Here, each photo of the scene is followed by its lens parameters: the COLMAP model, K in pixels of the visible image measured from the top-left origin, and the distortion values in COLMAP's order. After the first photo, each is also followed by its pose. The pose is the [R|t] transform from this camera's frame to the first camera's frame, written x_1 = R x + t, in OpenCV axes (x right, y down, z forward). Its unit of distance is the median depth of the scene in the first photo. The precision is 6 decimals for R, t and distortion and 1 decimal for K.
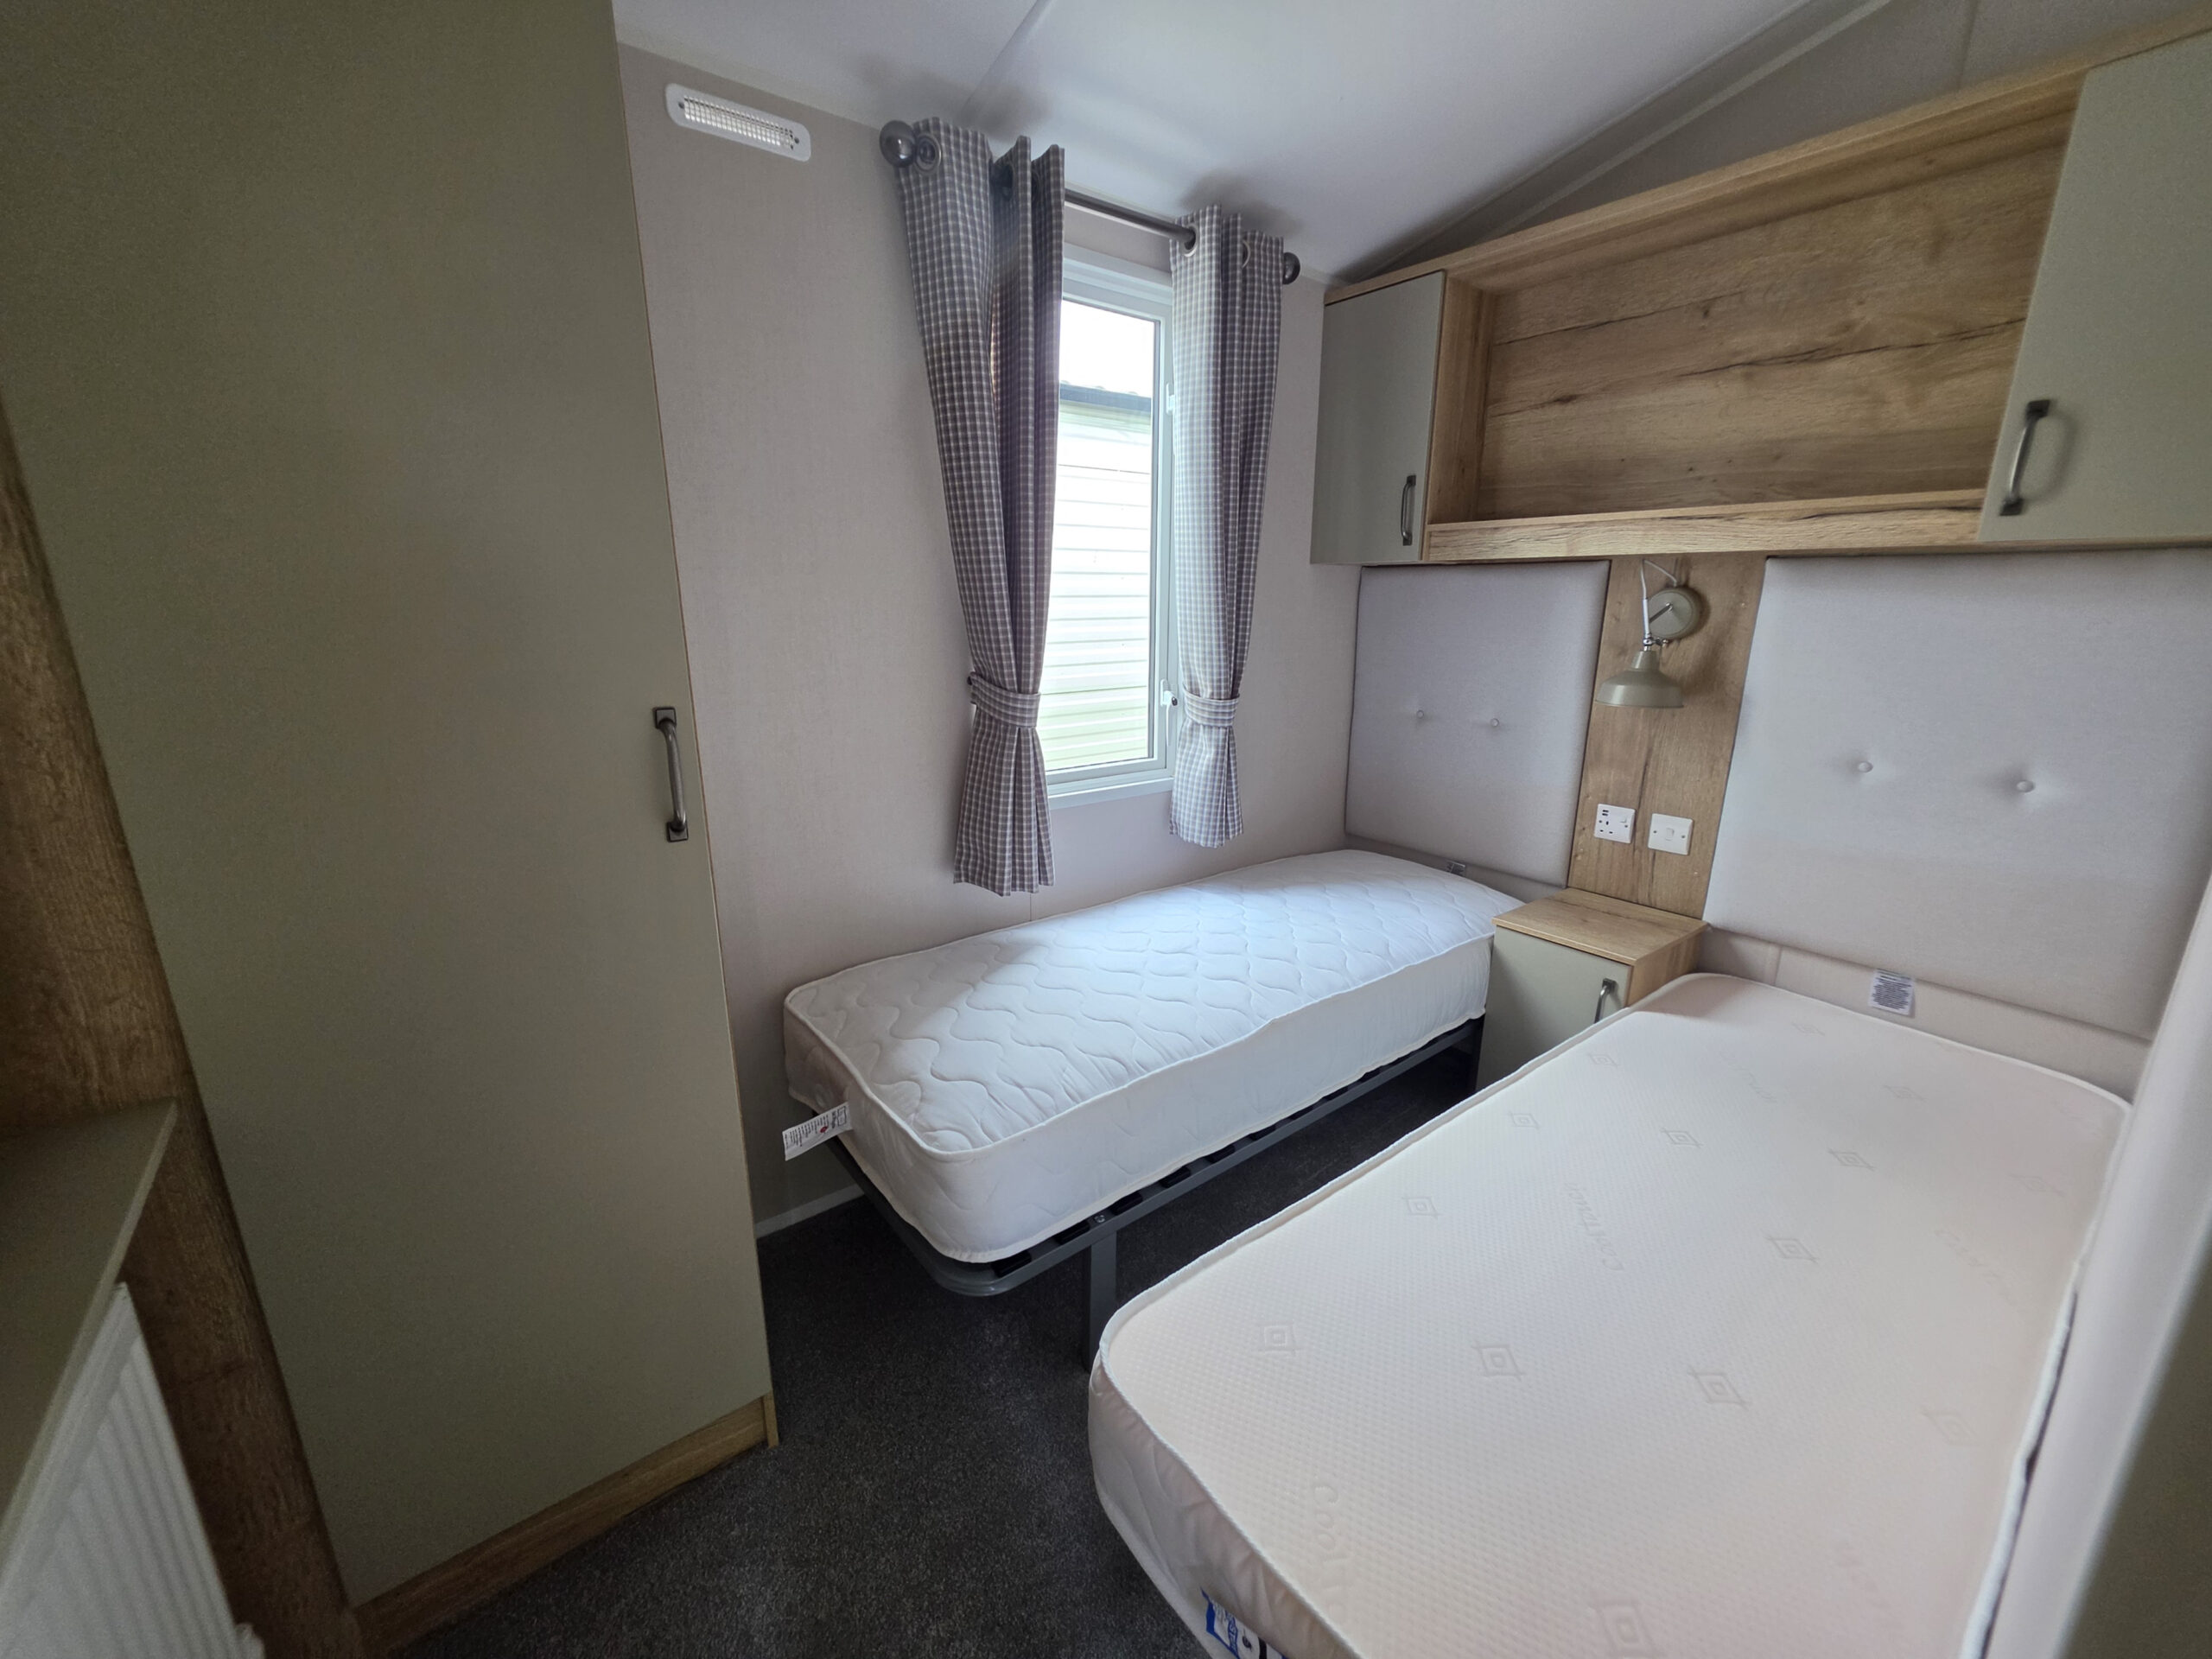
lens RADIAL K [[890.5, 0, 1118.7], [0, 890.5, 819.7], [0, 0, 1]] dist [-0.007178, 0.000114]
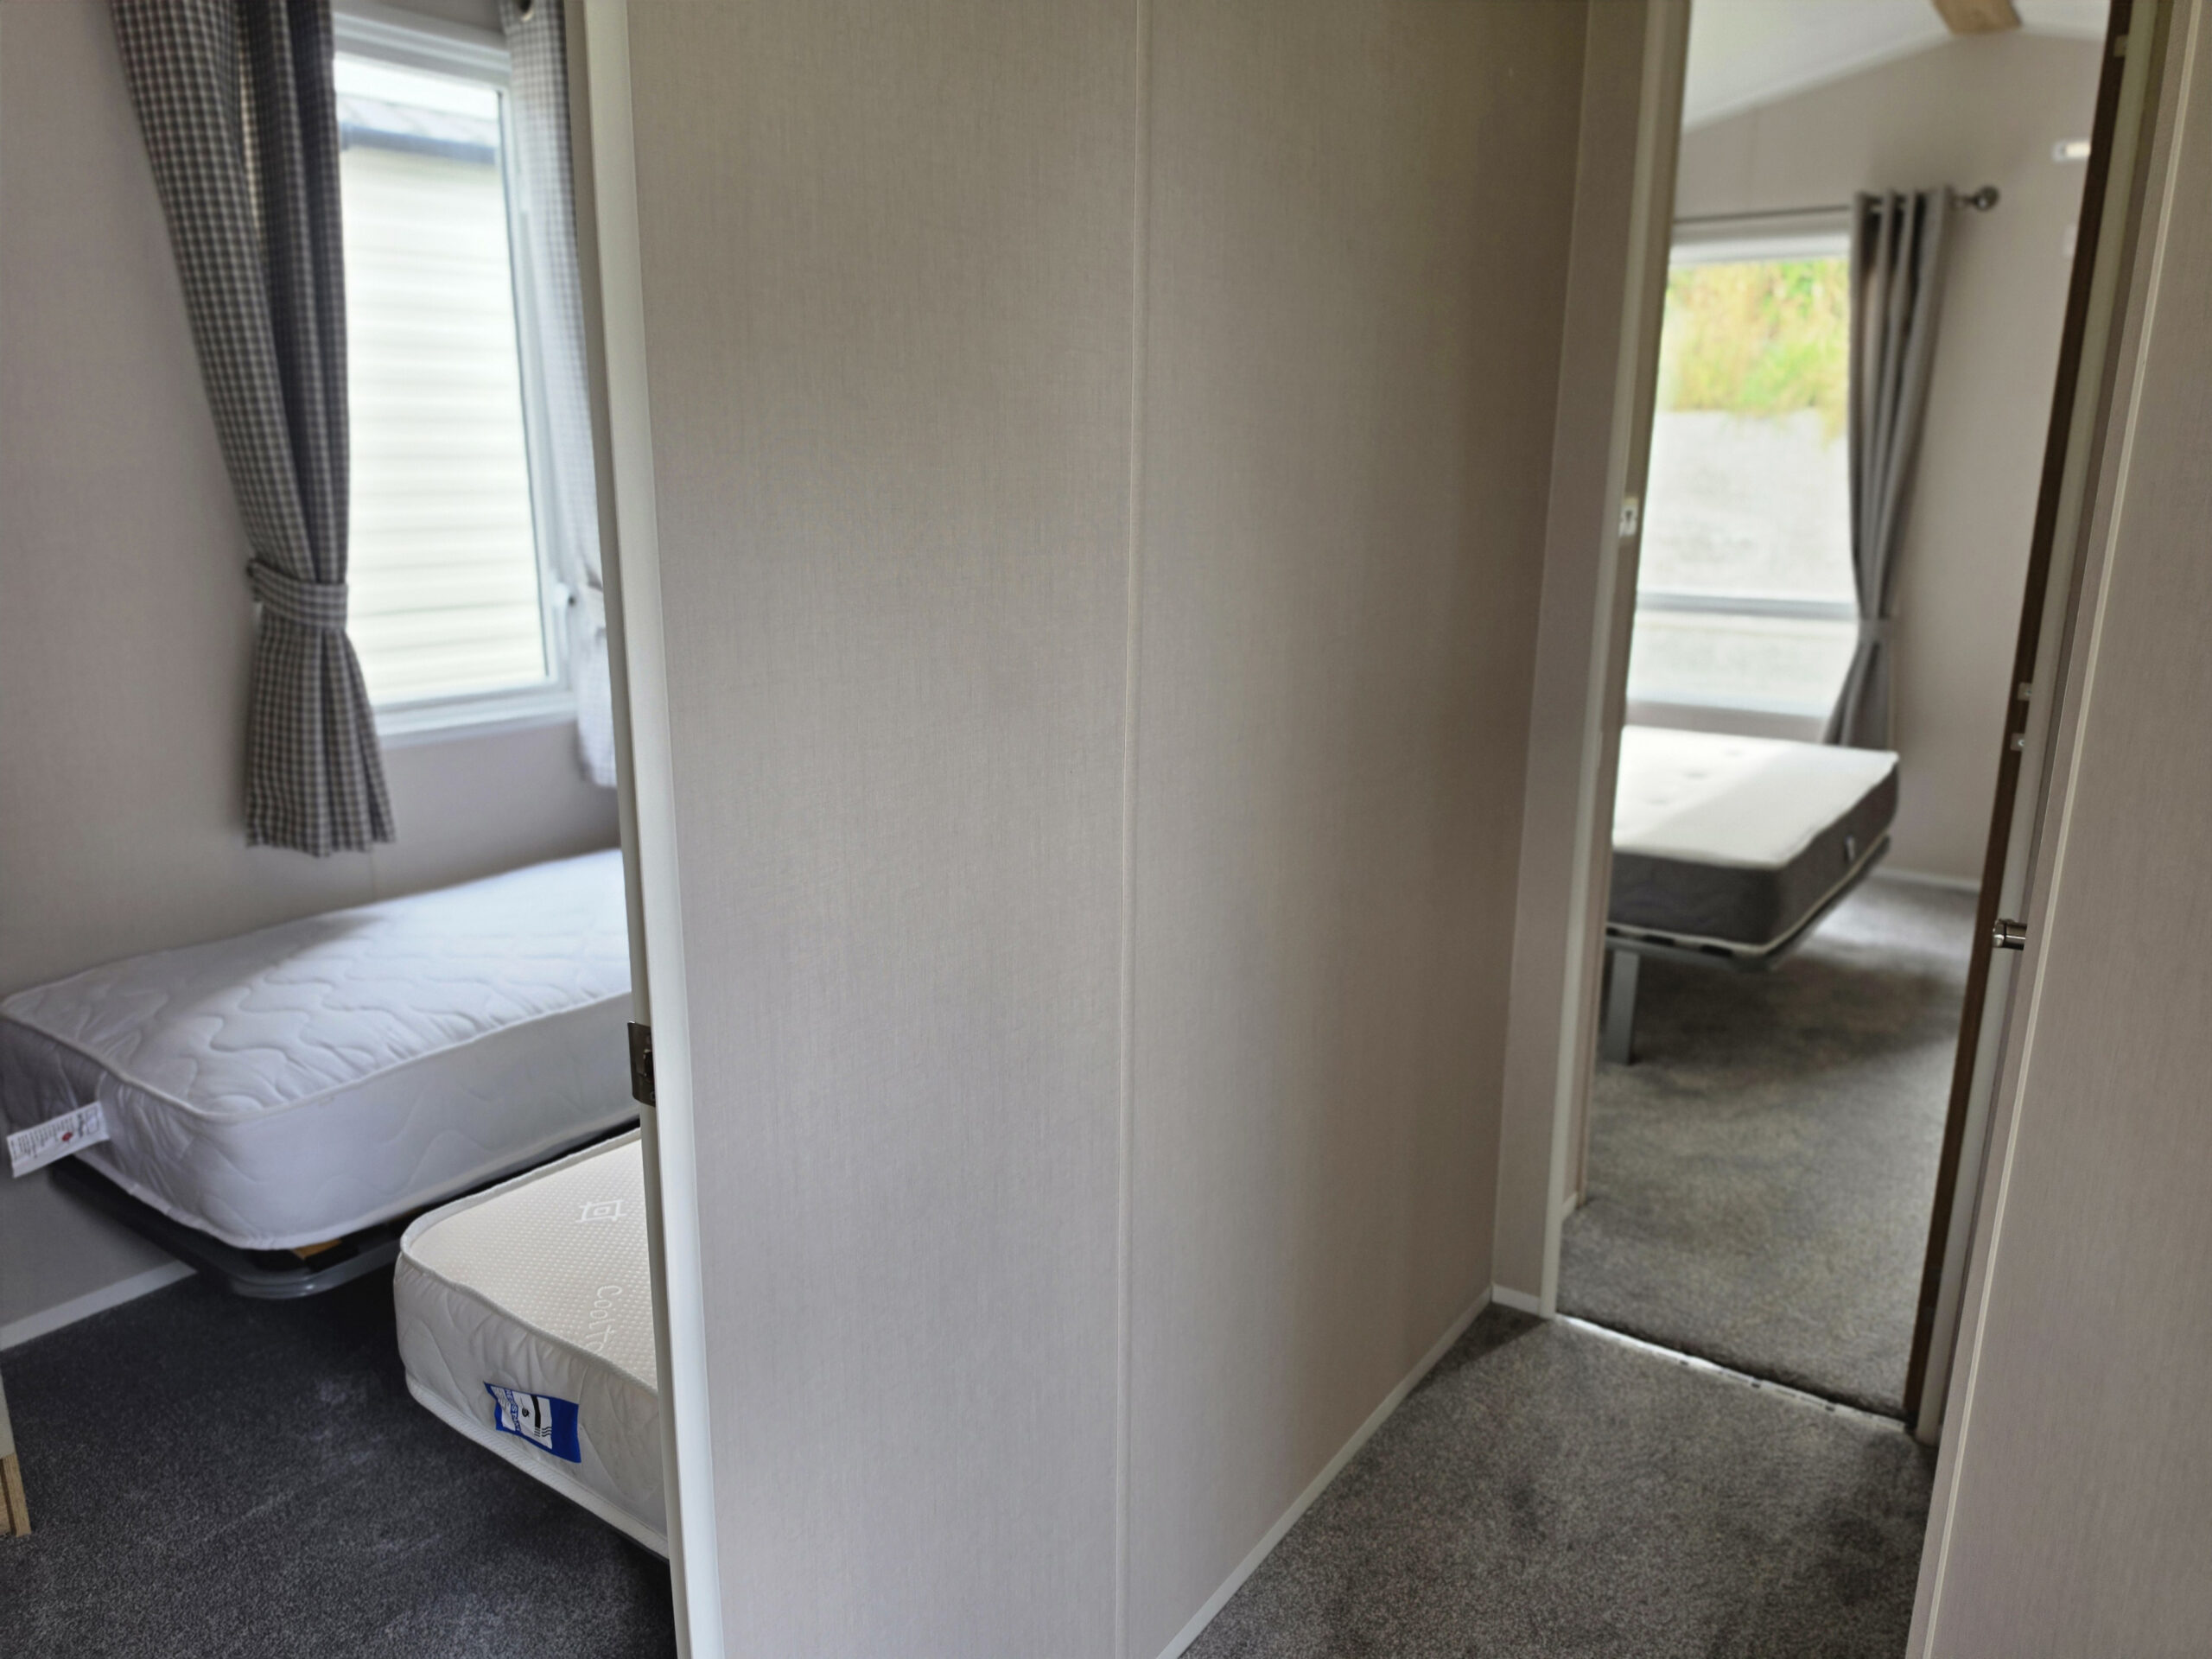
lens RADIAL K [[1544.8, 0, 1092.2], [0, 1544.8, 844.3], [0, 0, 1]] dist [0.031209, -0.046001]
pose [[0.960703, -0.065621, 0.269709, 0.153224], [0.065622, 0.997804, 0.009023, 0.113211], [-0.269708, 0.009030, 0.962900, -0.466703]]
